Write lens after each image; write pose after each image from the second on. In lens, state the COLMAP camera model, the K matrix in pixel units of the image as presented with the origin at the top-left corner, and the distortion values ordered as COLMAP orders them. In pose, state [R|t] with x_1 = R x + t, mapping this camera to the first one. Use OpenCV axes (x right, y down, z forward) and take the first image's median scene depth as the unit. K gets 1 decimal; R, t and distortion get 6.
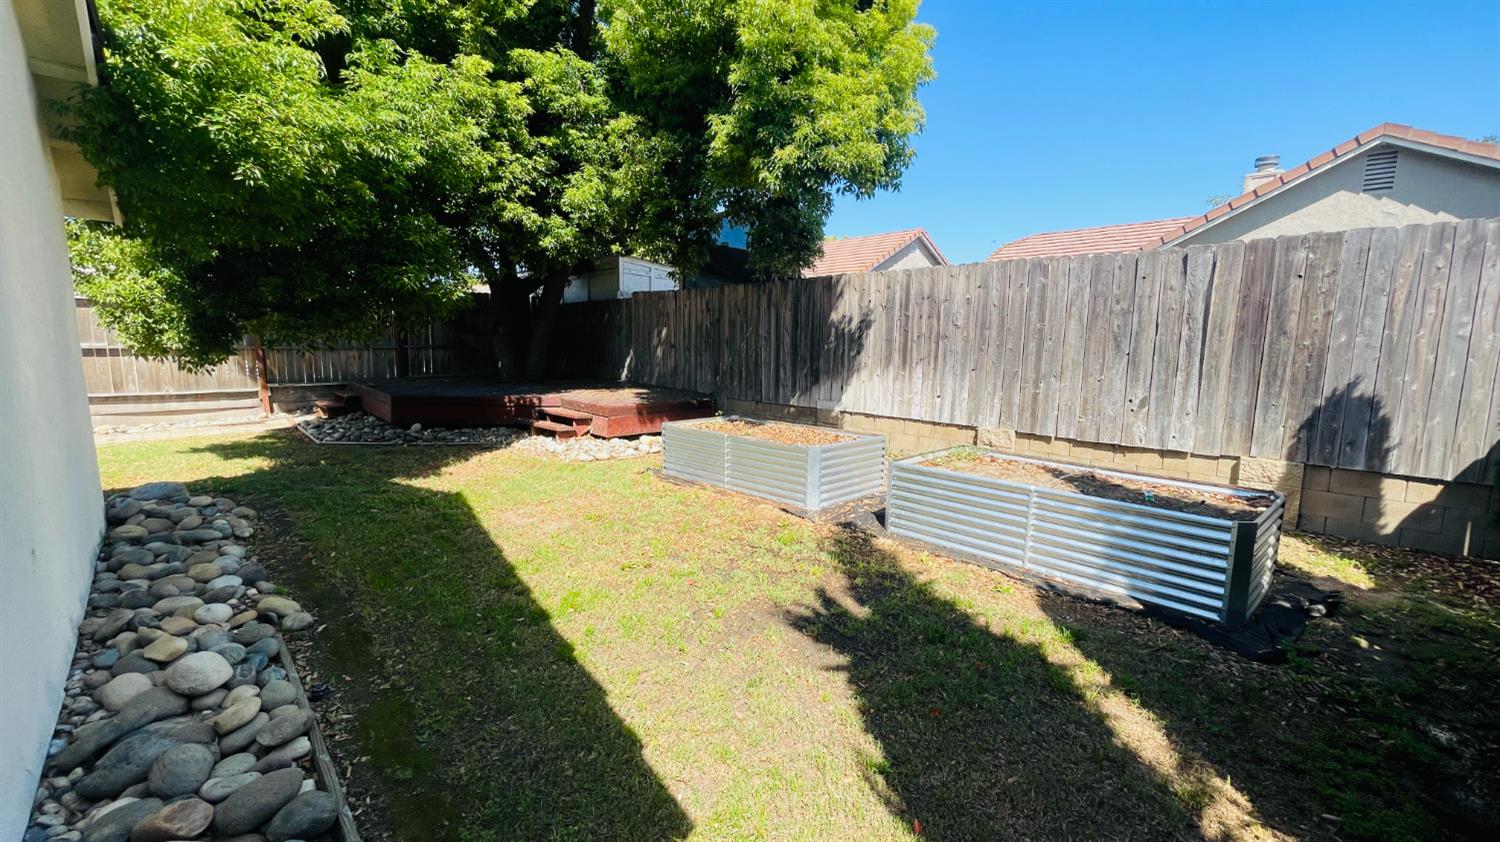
lens RADIAL K [[605.9, 0, 750.9], [0, 605.9, 433.9], [0, 0, 1]] dist [-0.004509, 0.001760]
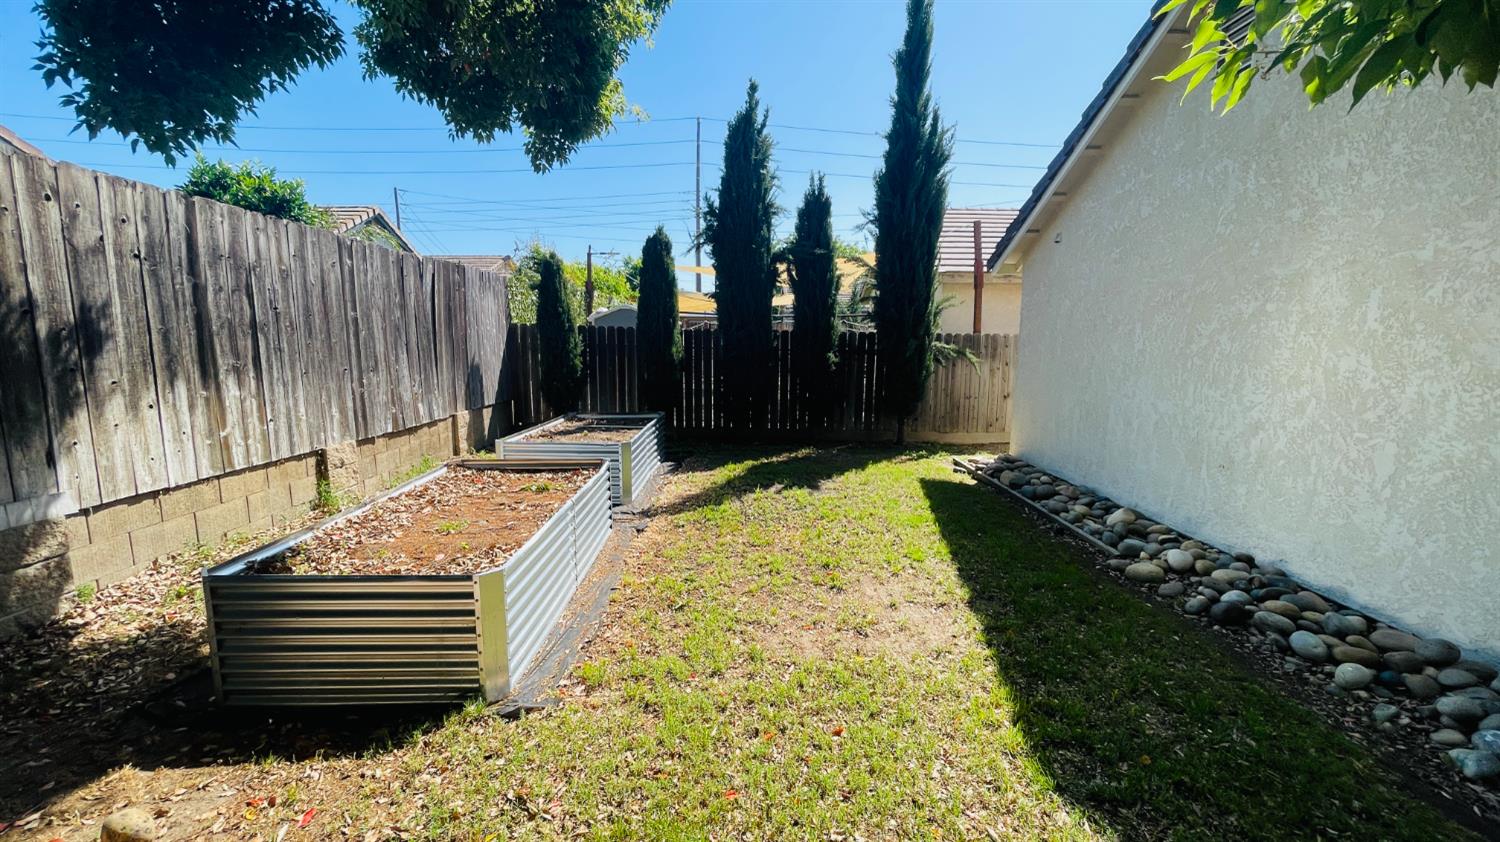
lens RADIAL K [[605.9, 0, 751.4], [0, 605.9, 419.5], [0, 0, 1]] dist [-0.004509, 0.001760]
pose [[-0.736147, -0.116988, 0.666634, -0.740200], [0.073099, 0.965444, 0.250148, -0.286430], [-0.672862, 0.232877, -0.702157, 1.718148]]
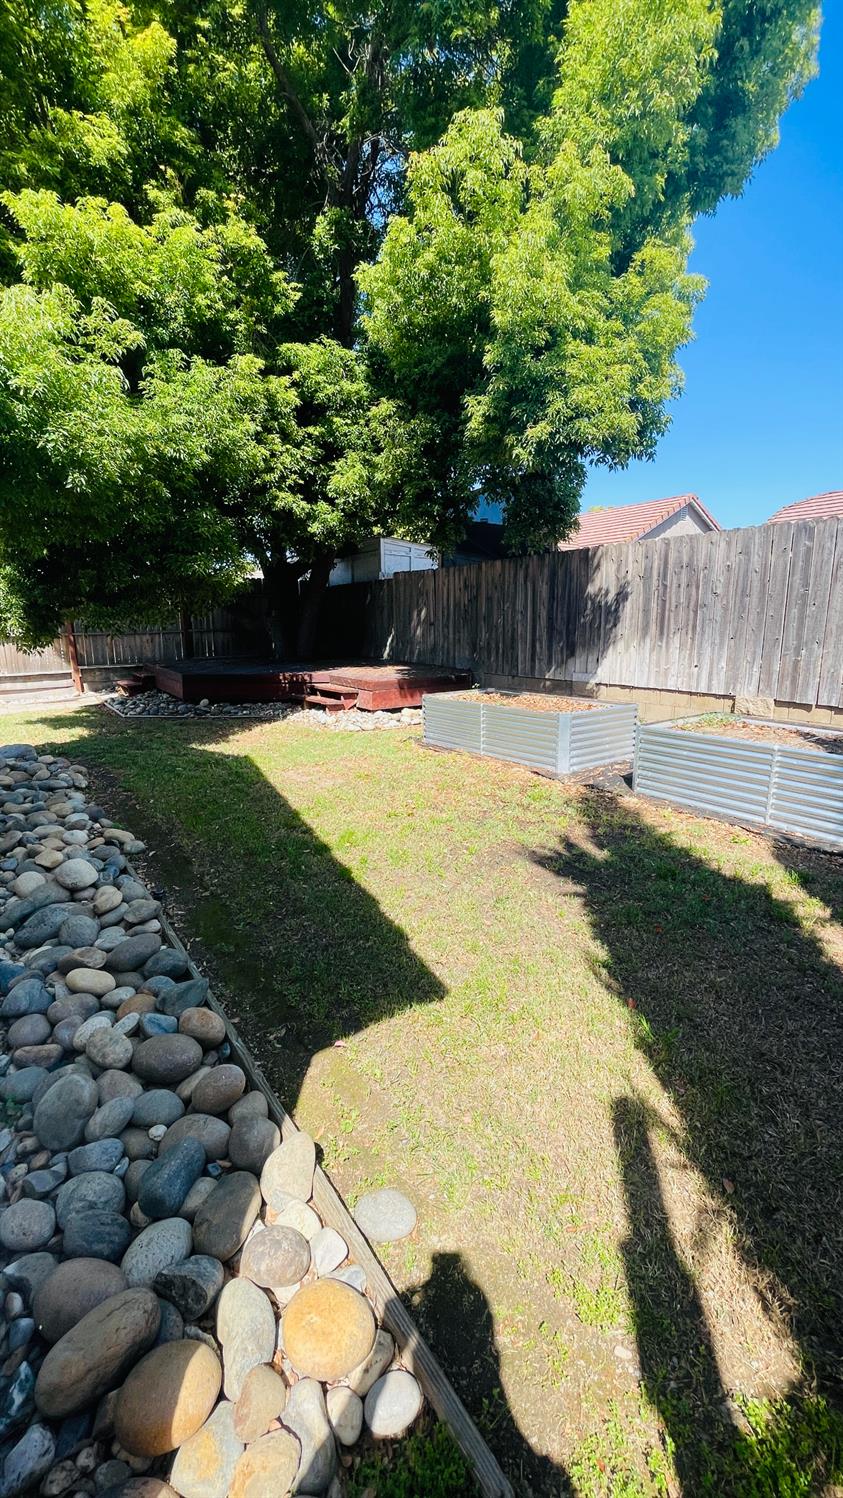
lens RADIAL K [[605.1, 0, 430.0], [0, 605.1, 751.4], [0, 0, 1]] dist [-0.004509, 0.001760]
pose [[0.991113, 0.001908, -0.133008, 0.012507], [0.006110, 0.998189, 0.059844, 0.024764], [0.132881, -0.060125, 0.989307, -0.085635]]
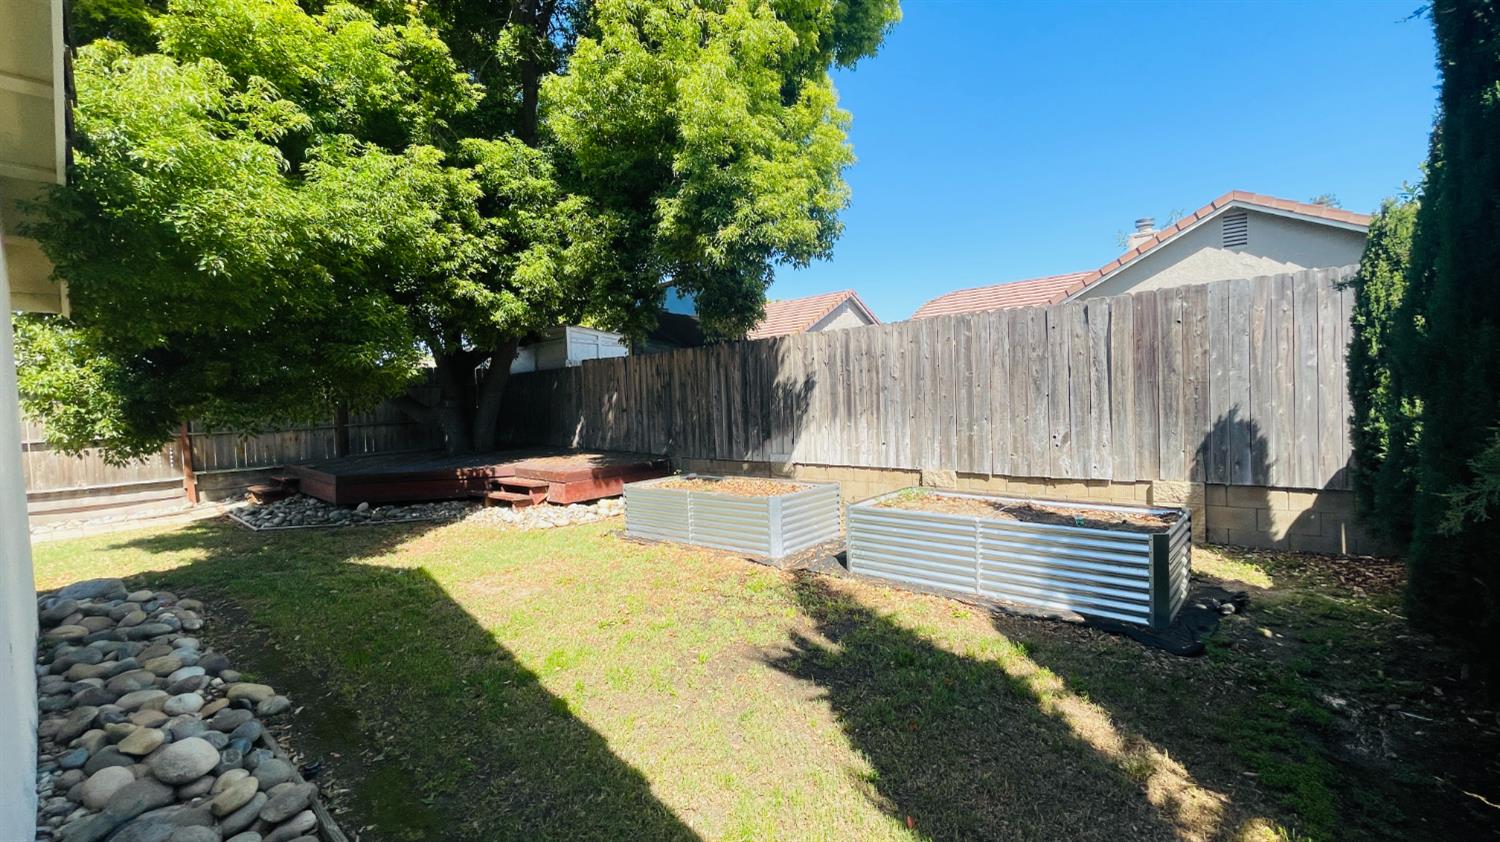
lens RADIAL K [[605.9, 0, 757.1], [0, 605.9, 430.3], [0, 0, 1]] dist [-0.004509, 0.001760]
pose [[0.993272, -0.055345, 0.101724, -0.028098], [0.065614, 0.992766, -0.100550, 0.010673], [-0.095423, 0.106548, 0.989718, -0.053909]]
